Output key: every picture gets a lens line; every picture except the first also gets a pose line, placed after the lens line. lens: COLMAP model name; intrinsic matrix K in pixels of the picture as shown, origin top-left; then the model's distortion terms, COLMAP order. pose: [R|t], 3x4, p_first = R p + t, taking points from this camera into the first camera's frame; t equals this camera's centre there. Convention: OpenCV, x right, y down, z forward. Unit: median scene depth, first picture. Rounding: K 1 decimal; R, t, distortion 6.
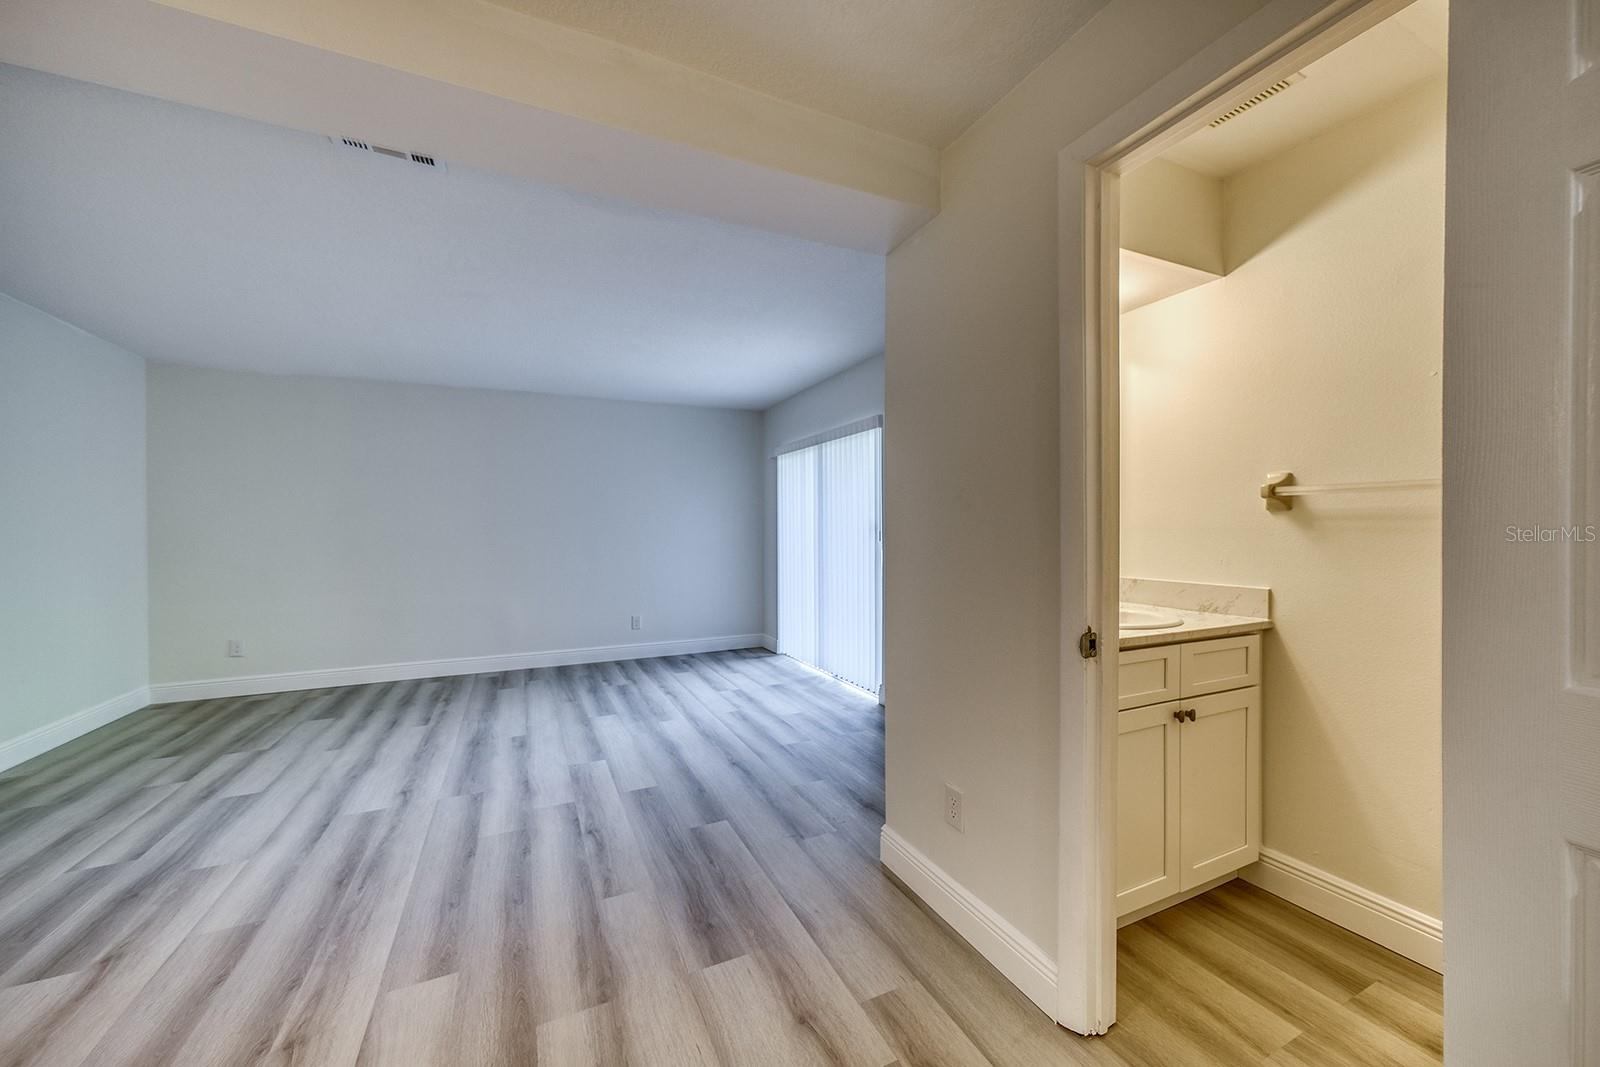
lens RADIAL K [[600.9, 0, 826.6], [0, 600.9, 531.7], [0, 0, 1]] dist [0.003308, 0.001084]
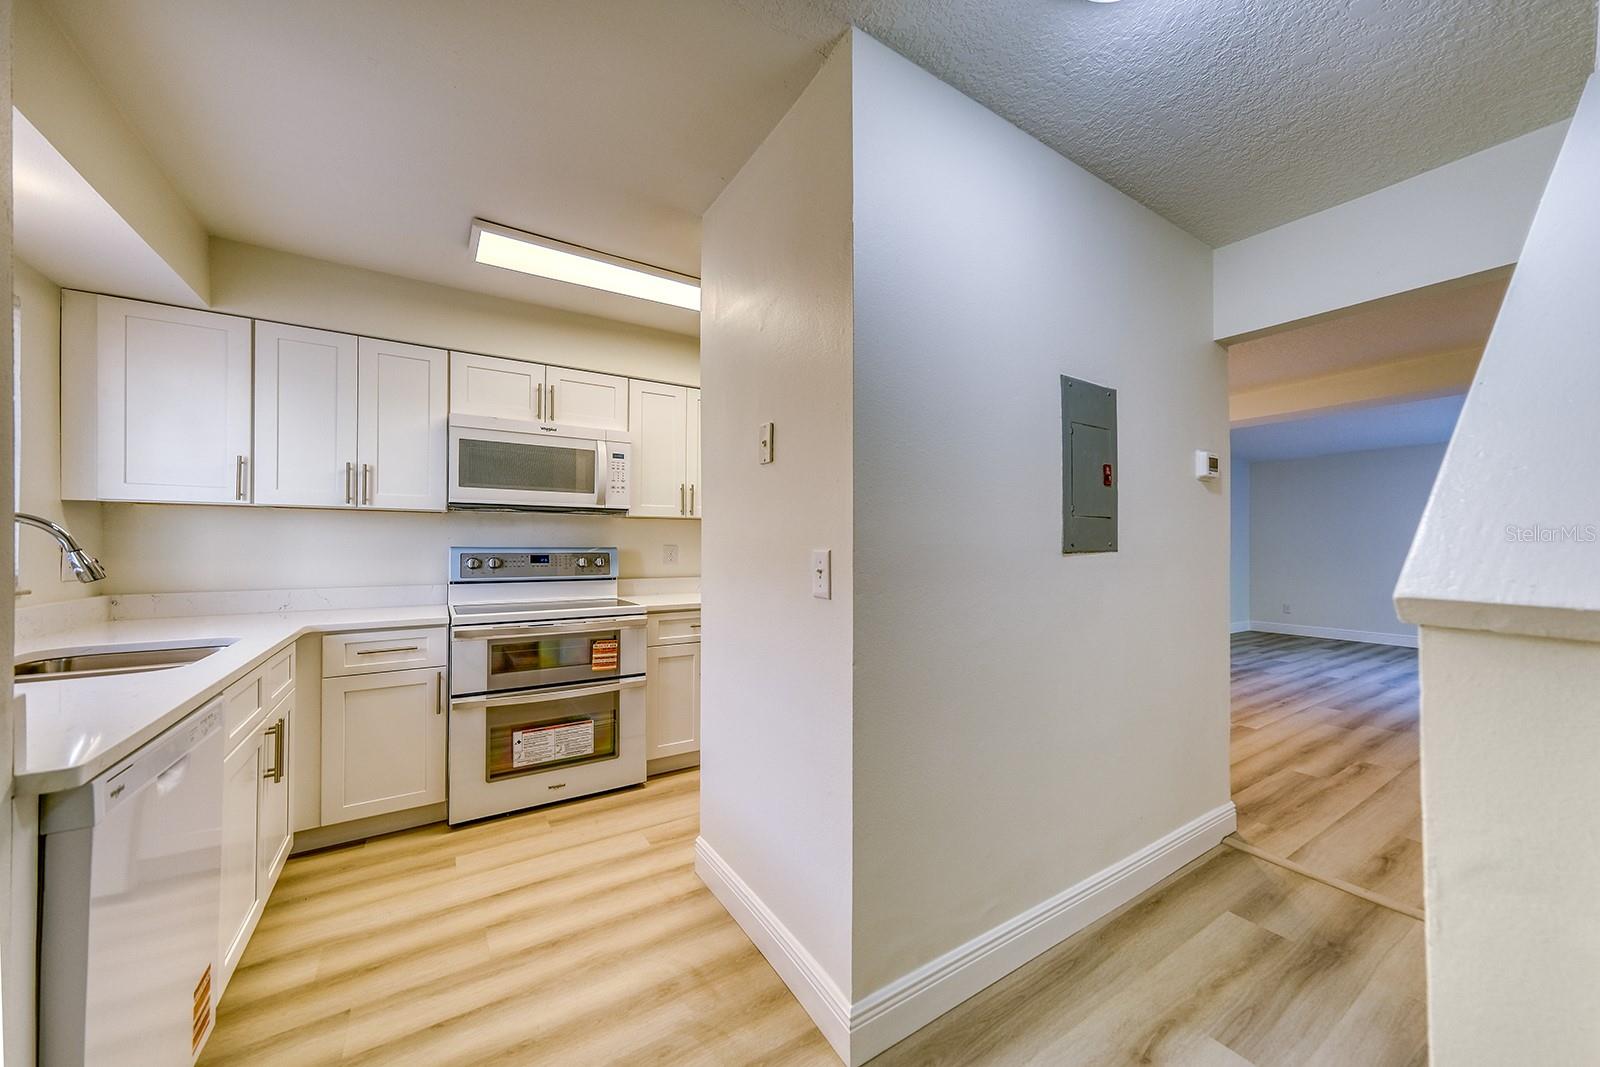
lens RADIAL K [[591.6, 0, 847.1], [0, 591.6, 539.5], [0, 0, 1]] dist [-0.004384, 0.000436]
pose [[0.128701, -0.014030, -0.991584, 0.965130], [0.003905, 0.999899, -0.013640, 0.010712], [0.991676, -0.002117, 0.128743, -0.846625]]
